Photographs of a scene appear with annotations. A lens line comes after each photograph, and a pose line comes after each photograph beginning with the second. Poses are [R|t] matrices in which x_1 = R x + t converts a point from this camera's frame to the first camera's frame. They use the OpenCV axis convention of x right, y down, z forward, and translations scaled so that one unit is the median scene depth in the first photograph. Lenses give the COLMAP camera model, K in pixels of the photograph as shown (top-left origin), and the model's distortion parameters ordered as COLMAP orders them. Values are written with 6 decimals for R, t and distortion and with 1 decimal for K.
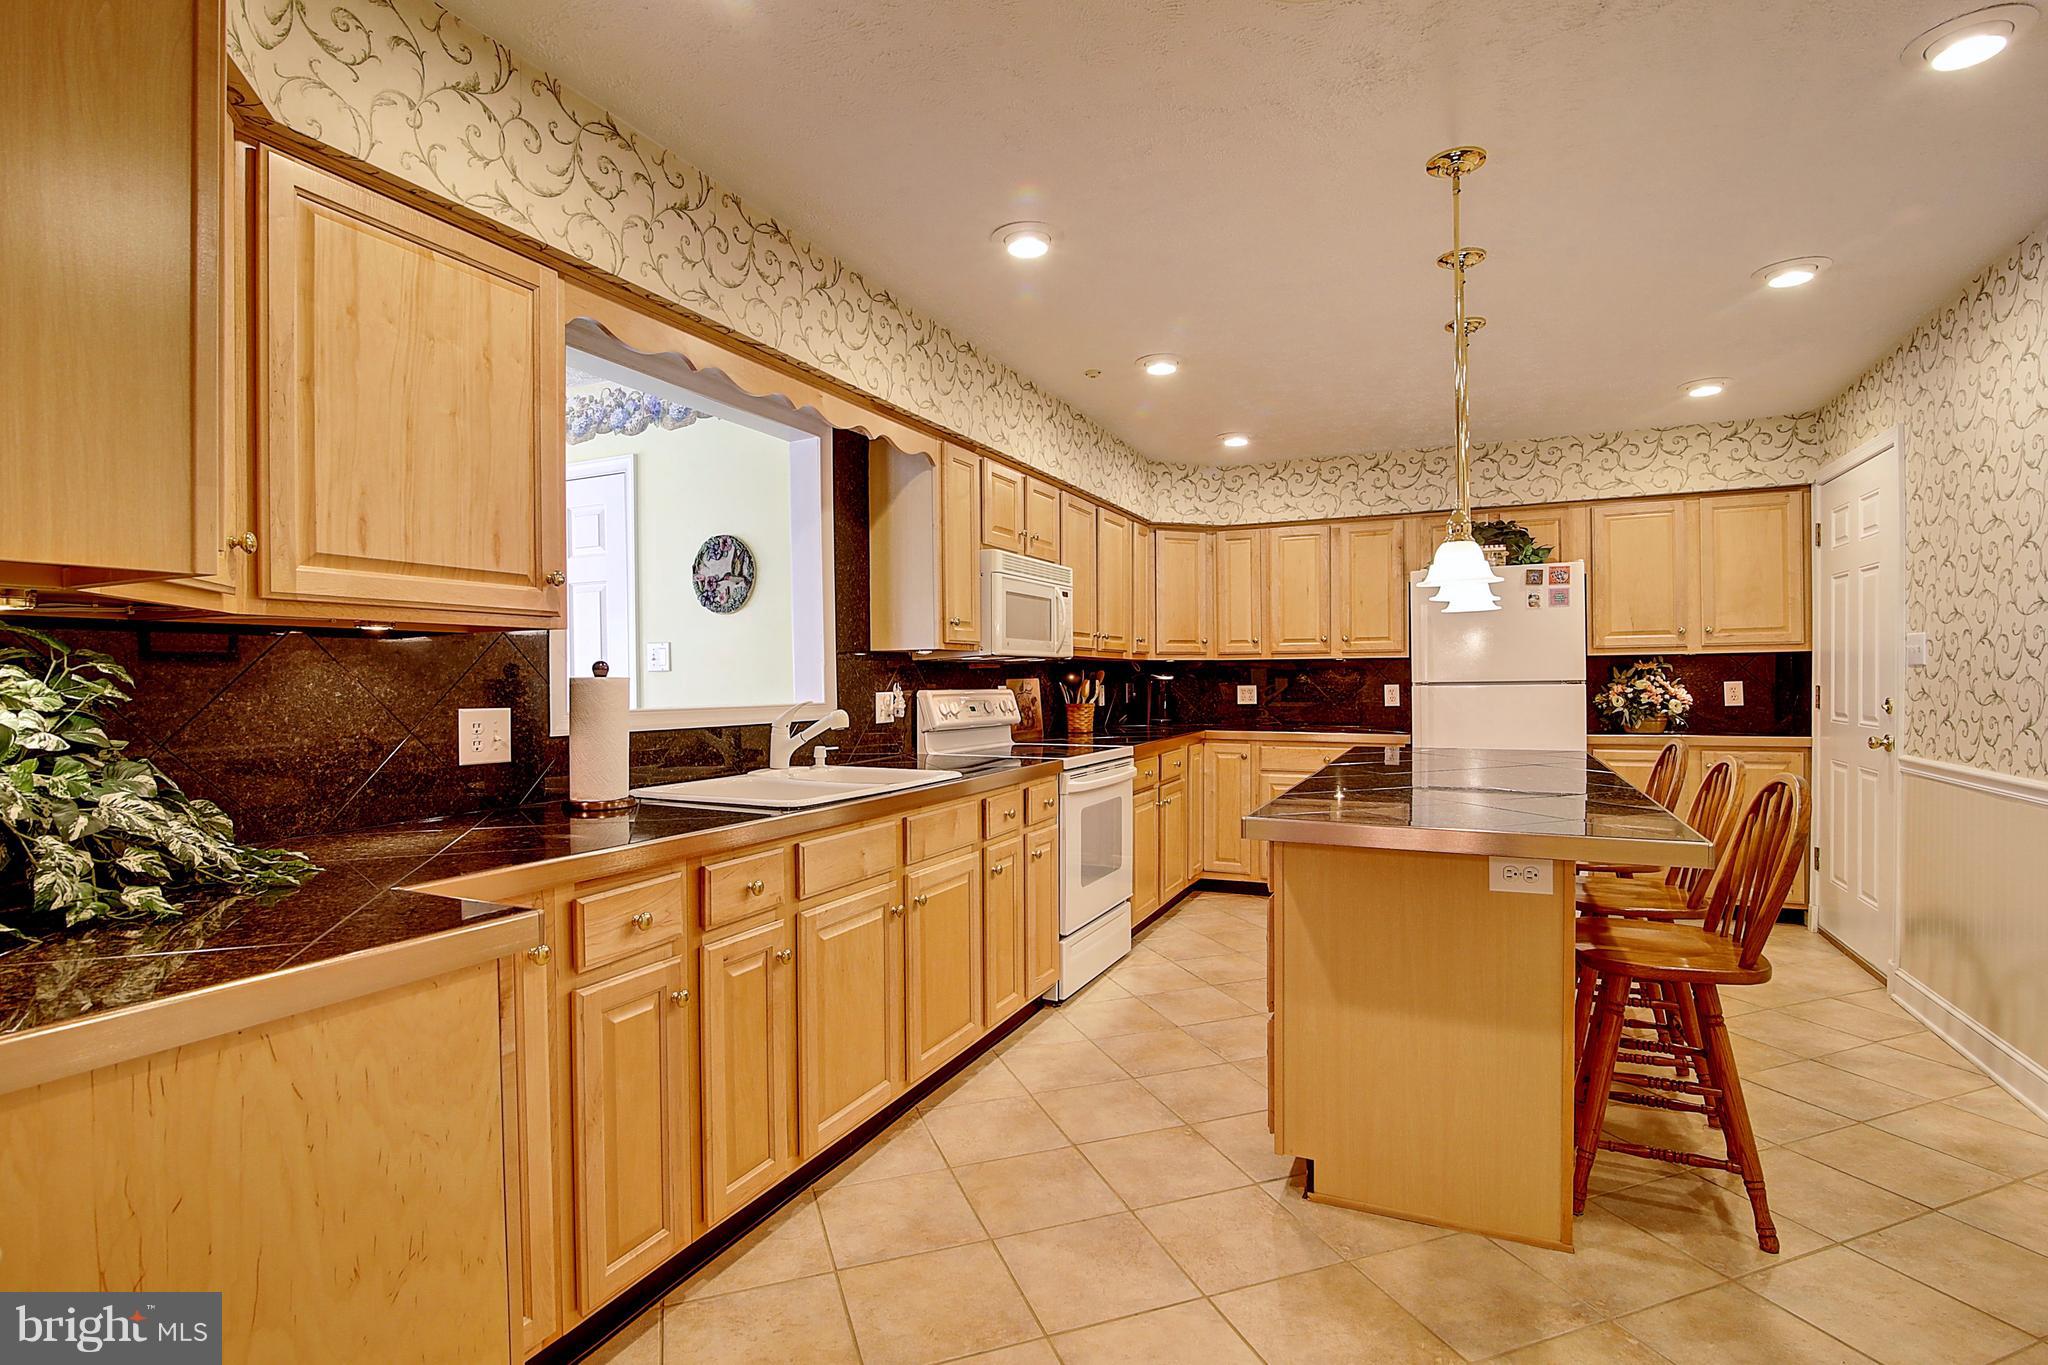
lens RADIAL K [[942.6, 0, 1022.7], [0, 942.6, 685.1], [0, 0, 1]] dist [-0.019422, 0.000731]
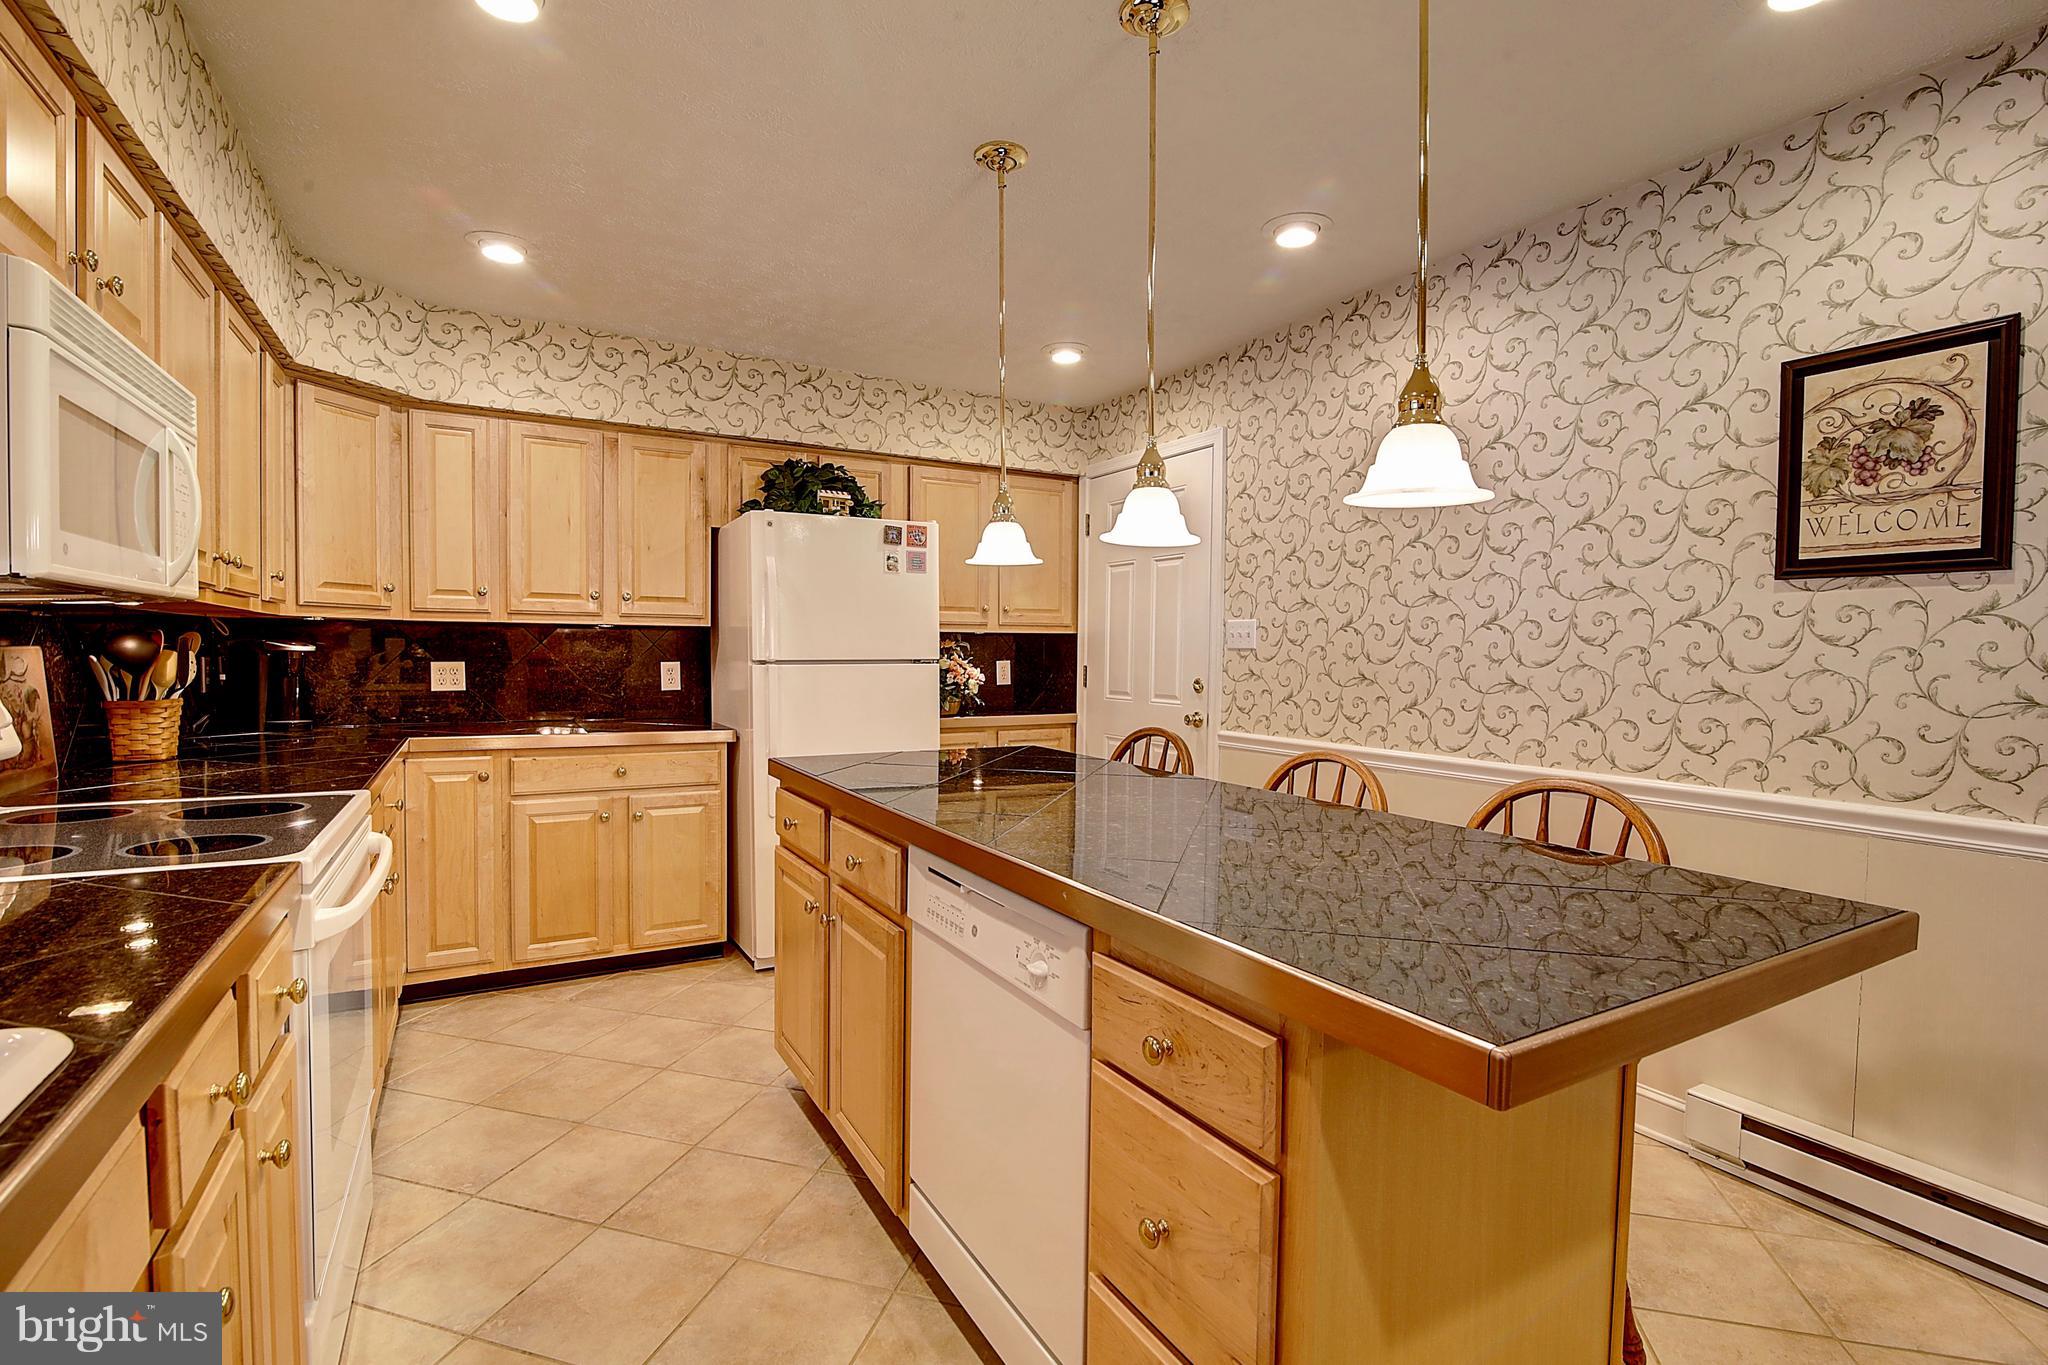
lens RADIAL K [[939.3, 0, 1013.5], [0, 939.3, 682.9], [0, 0, 1]] dist [-0.018808, -0.000029]
pose [[0.581944, -0.014055, 0.813108, -0.070536], [-0.007408, 0.999718, 0.022583, -0.003149], [-0.813195, -0.019166, 0.581675, 0.407421]]
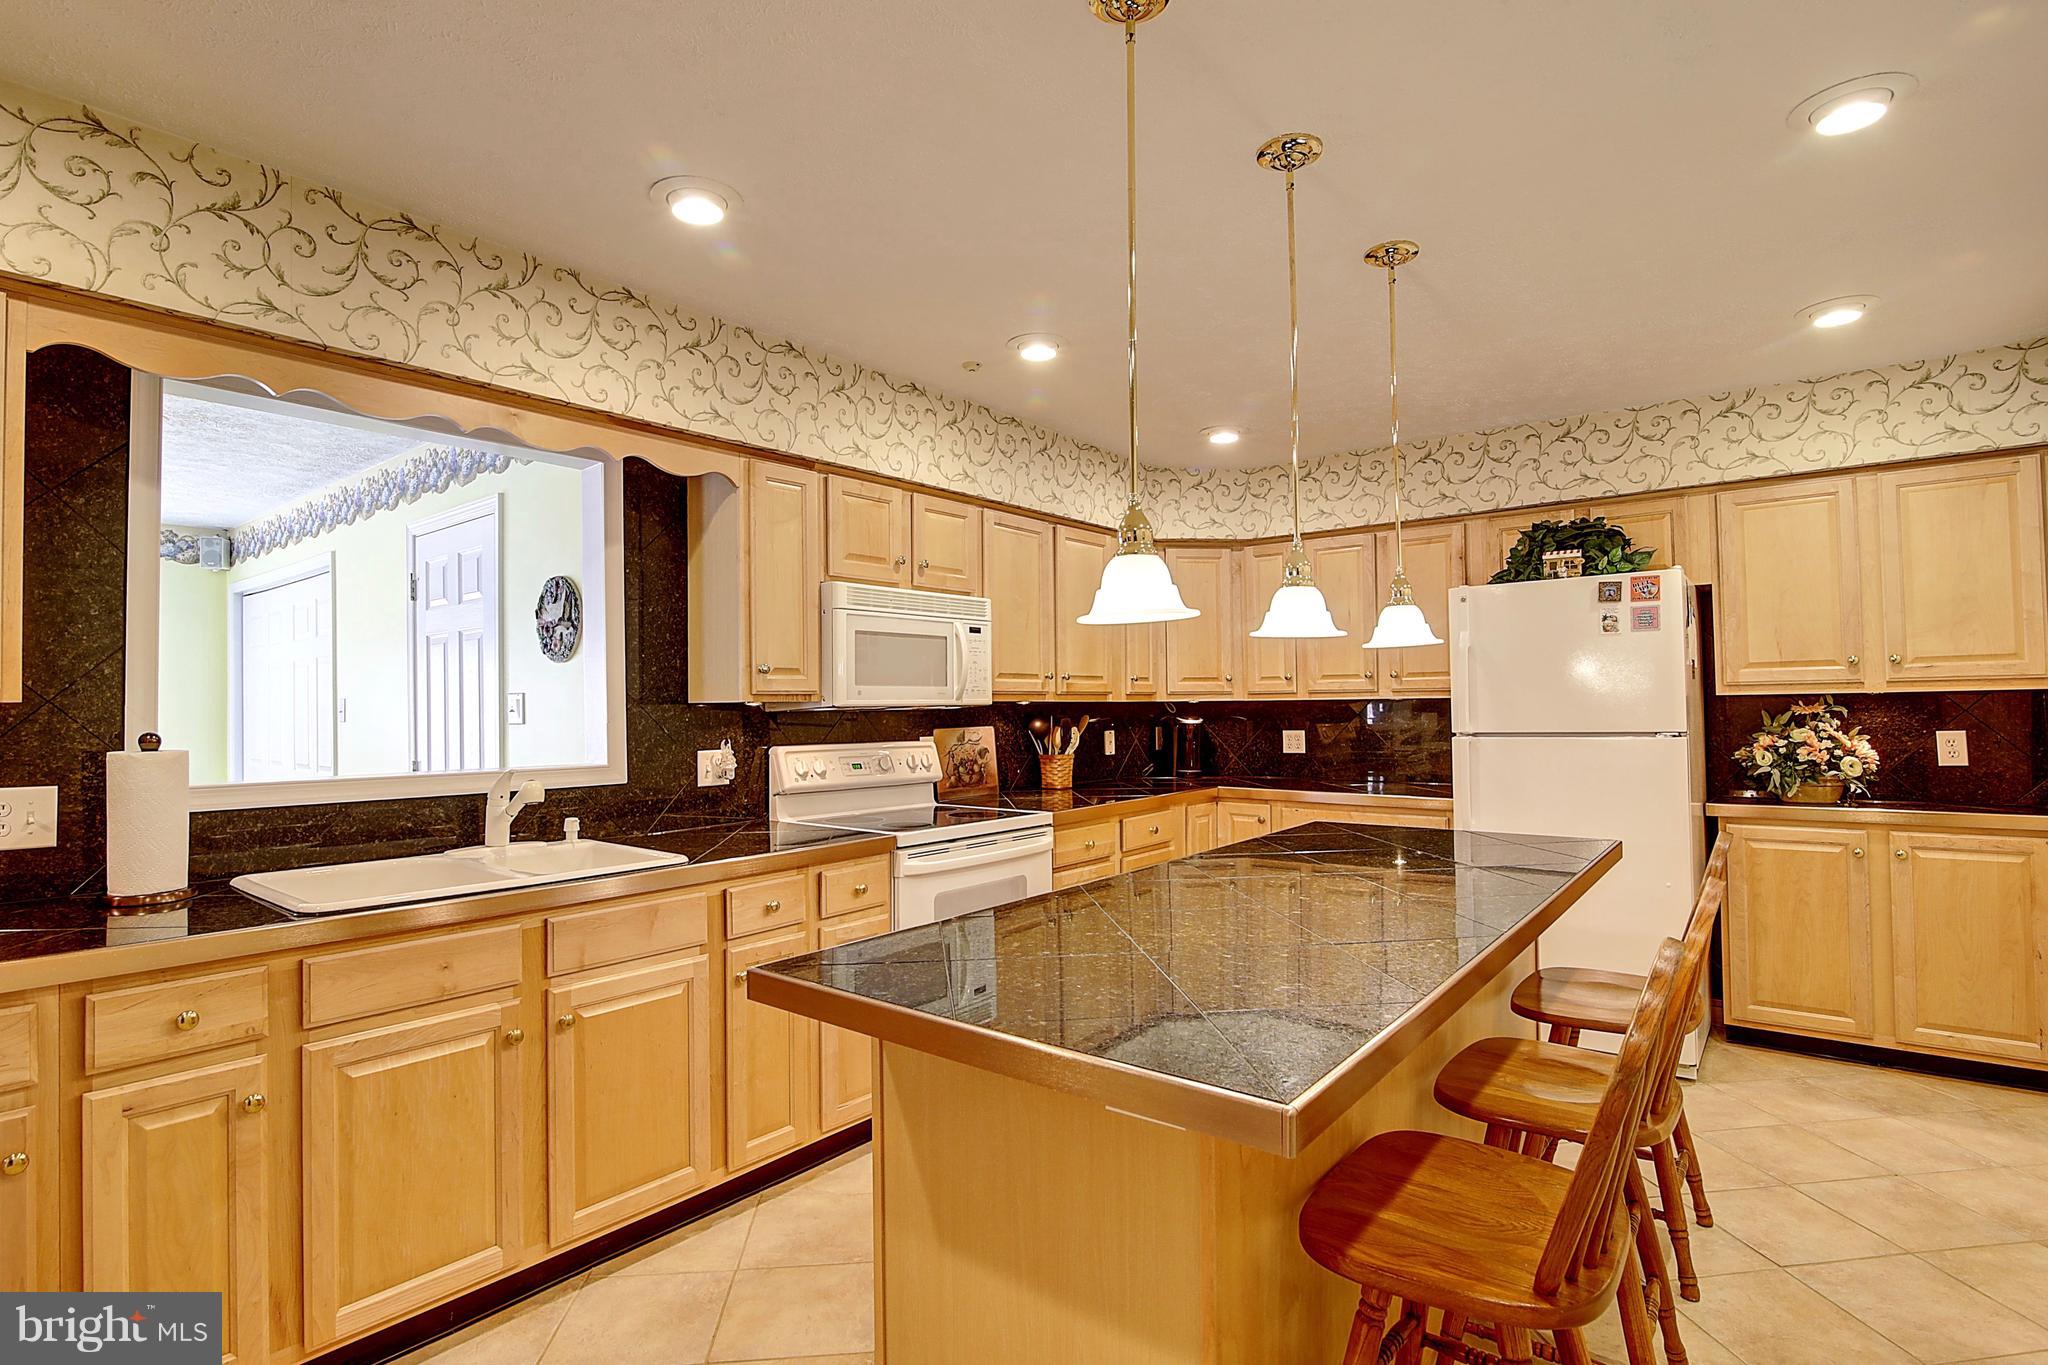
lens RADIAL K [[970.0, 0, 1019.8], [0, 970.0, 688.2], [0, 0, 1]] dist [-0.018018, 0.000353]
pose [[0.973721, -0.008110, -0.227598, 0.254716], [0.002349, 0.999670, -0.025569, -0.019999], [0.227731, 0.024363, 0.973419, 0.149608]]
